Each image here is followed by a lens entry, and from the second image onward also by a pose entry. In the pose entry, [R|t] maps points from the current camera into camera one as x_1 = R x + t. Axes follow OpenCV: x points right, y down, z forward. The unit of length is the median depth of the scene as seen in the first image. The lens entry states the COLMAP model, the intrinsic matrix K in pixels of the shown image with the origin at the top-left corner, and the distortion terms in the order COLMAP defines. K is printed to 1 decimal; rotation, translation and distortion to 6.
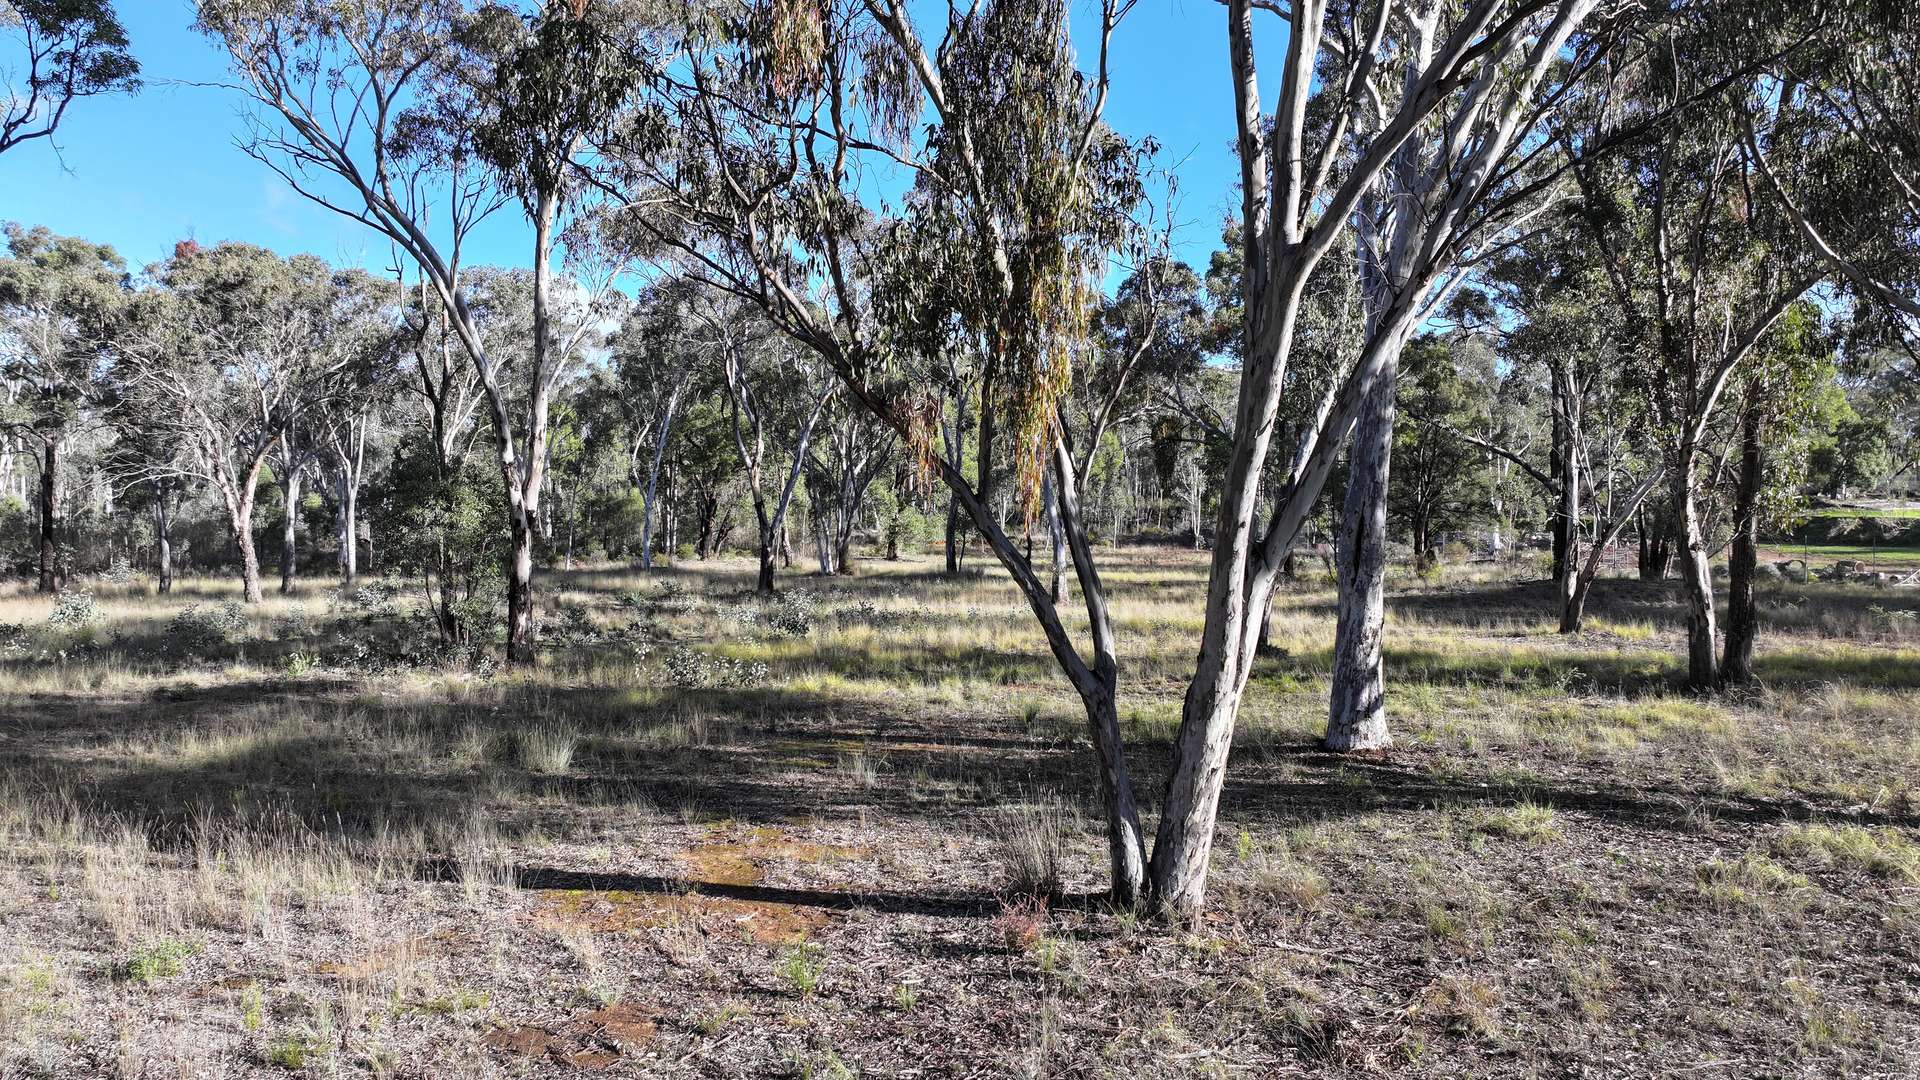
lens RADIAL K [[1345.8, 0, 965.1], [0, 1345.8, 538.6], [0, 0, 1]] dist [-0.001759, 0.012147]
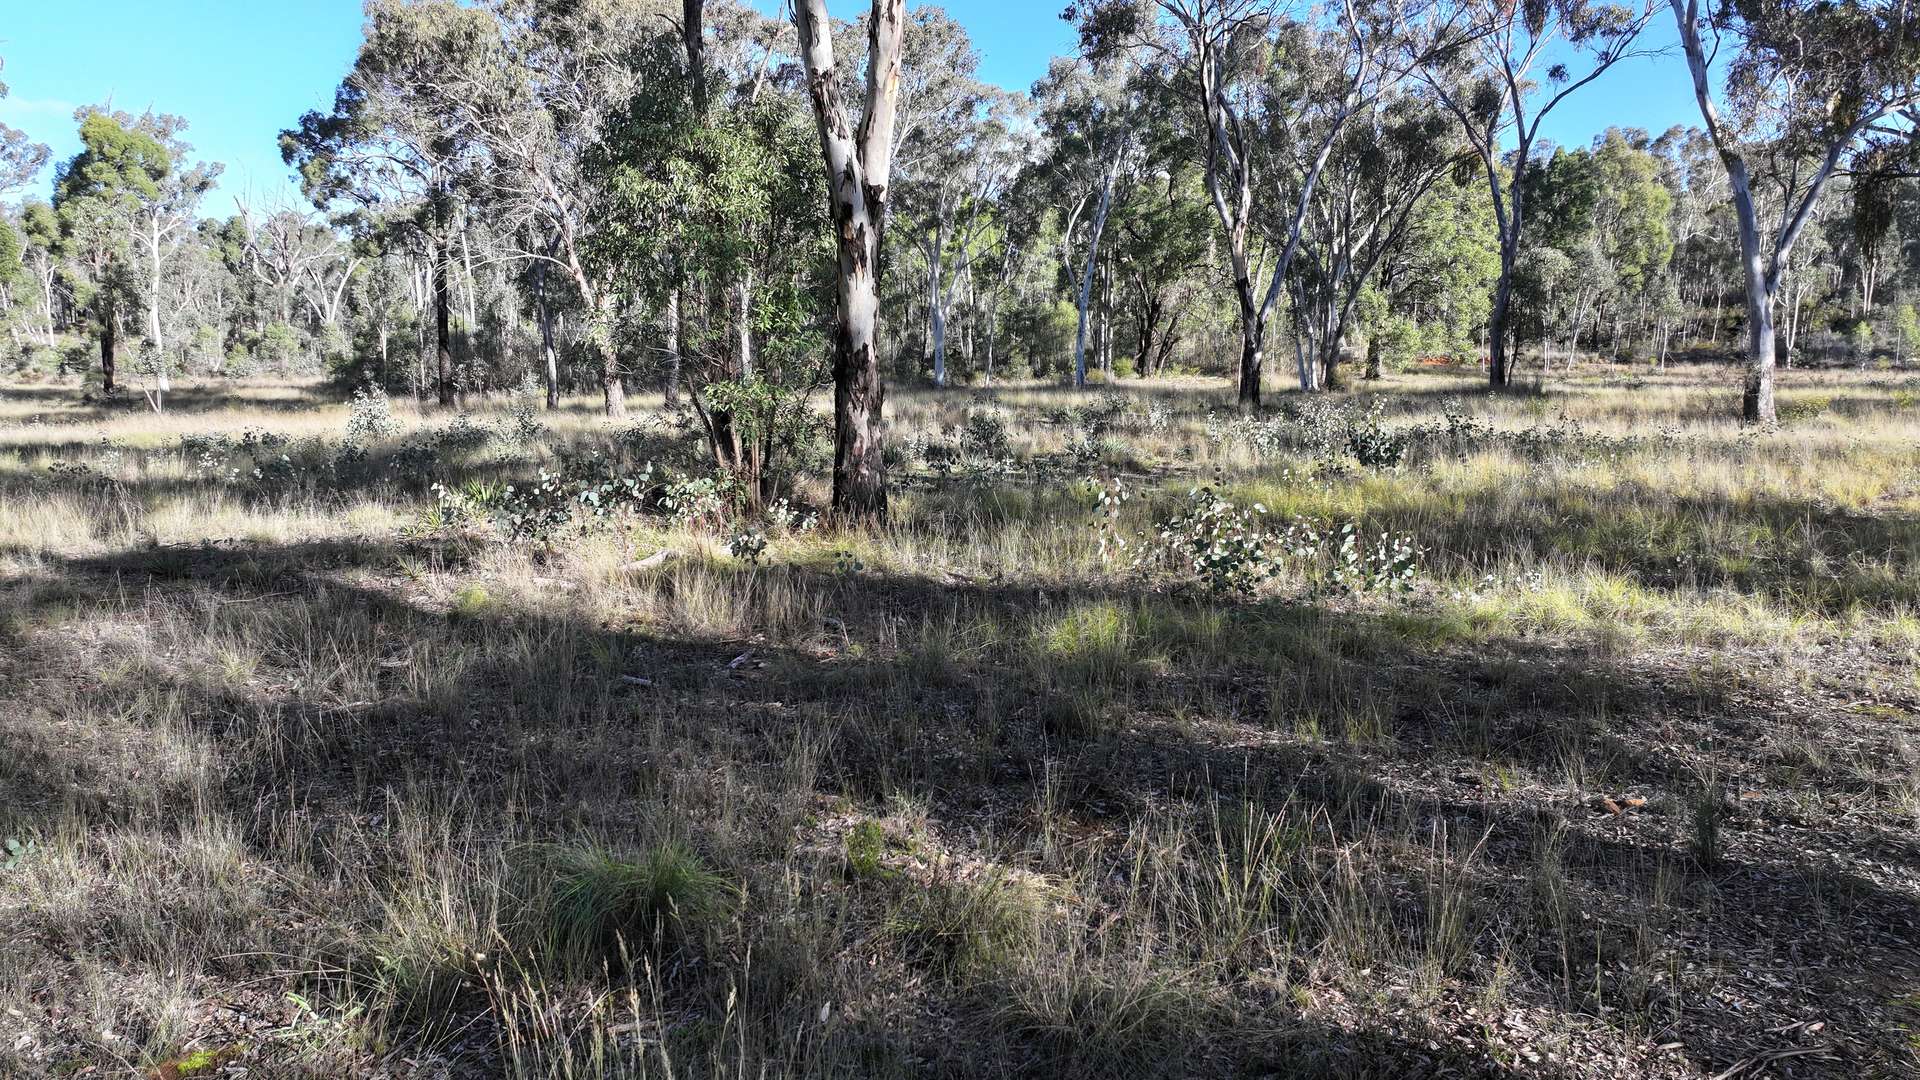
lens RADIAL K [[1345.8, 0, 965.1], [0, 1345.8, 538.6], [0, 0, 1]] dist [-0.001759, 0.012147]
pose [[0.952605, 0.034737, -0.302219, -0.077065], [0.002438, 0.992556, 0.121768, 0.022110], [0.304199, -0.116734, 0.945429, 0.288480]]
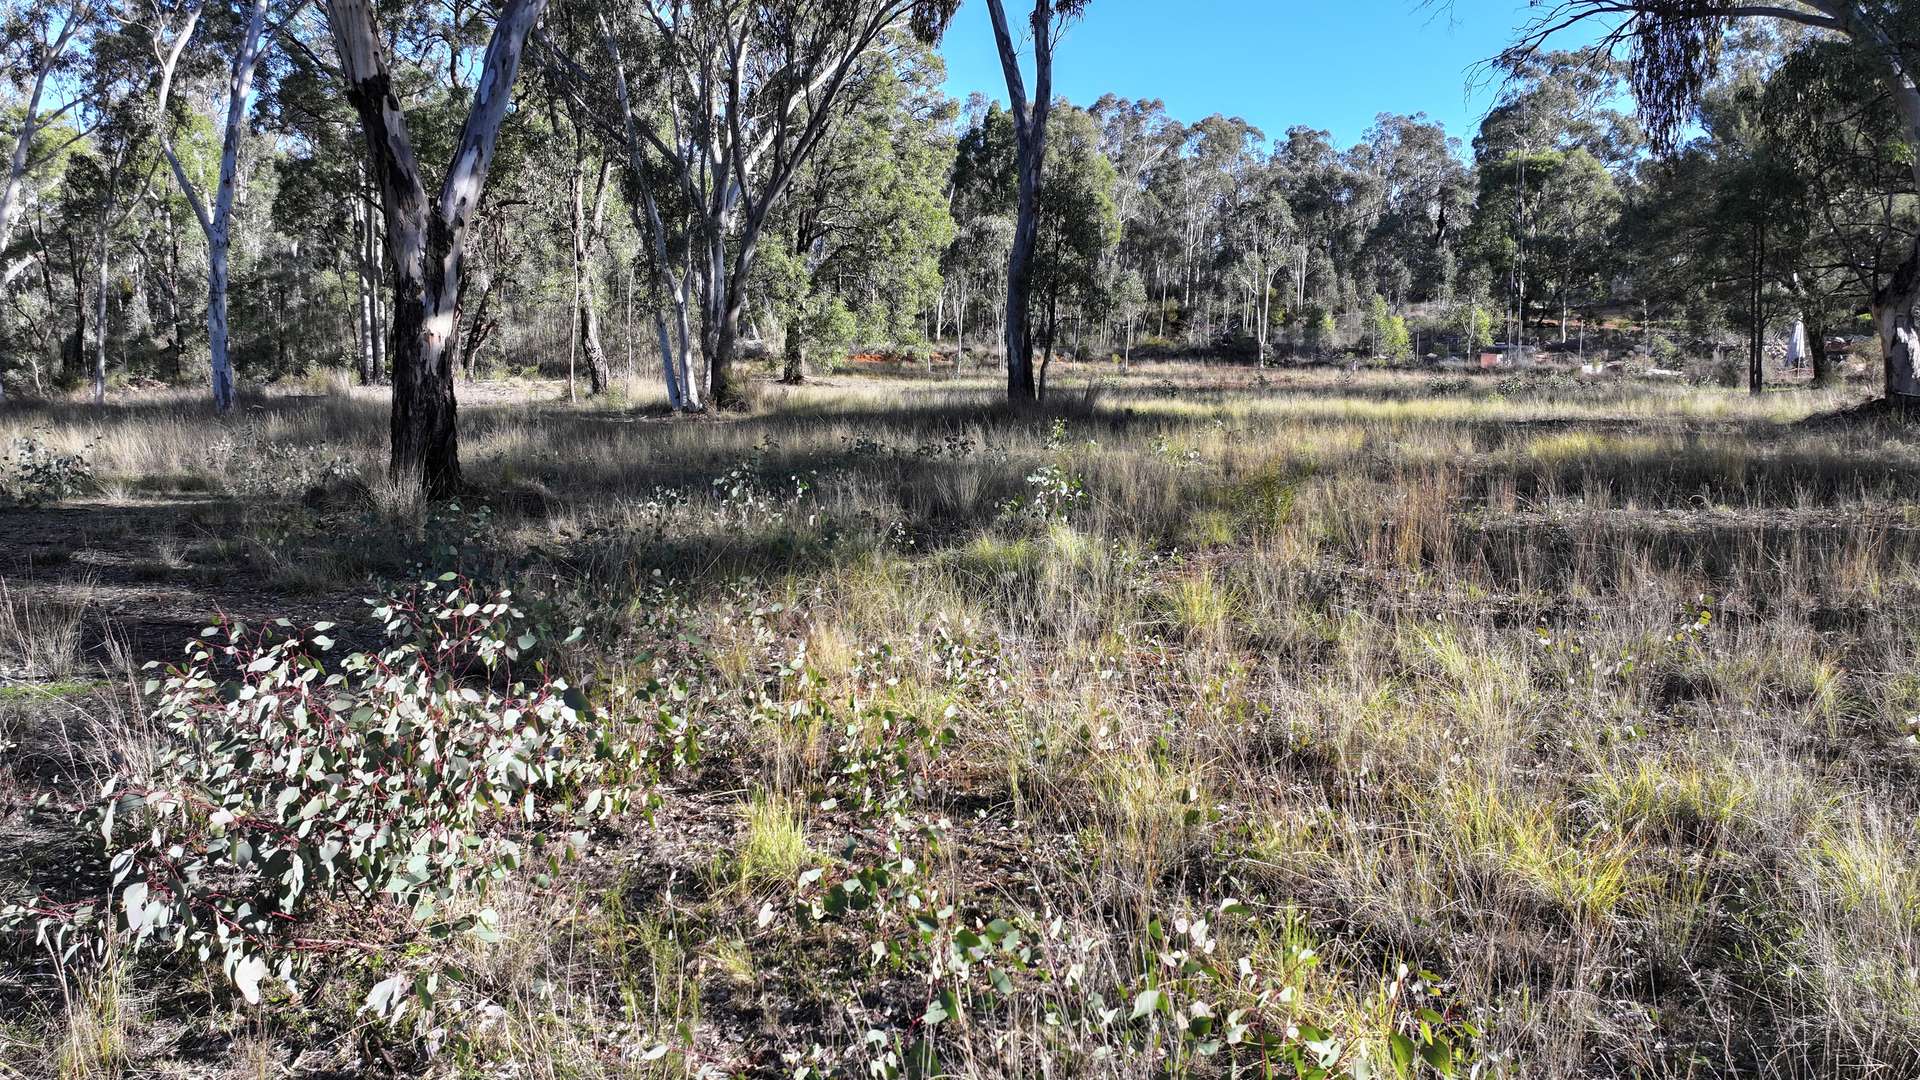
lens RADIAL K [[1345.8, 0, 965.1], [0, 1345.8, 538.6], [0, 0, 1]] dist [-0.001759, 0.012147]
pose [[0.994047, -0.017732, 0.107503, -0.085705], [0.004297, 0.992280, 0.123940, 0.020786], [-0.108871, -0.122740, 0.986449, 0.794255]]
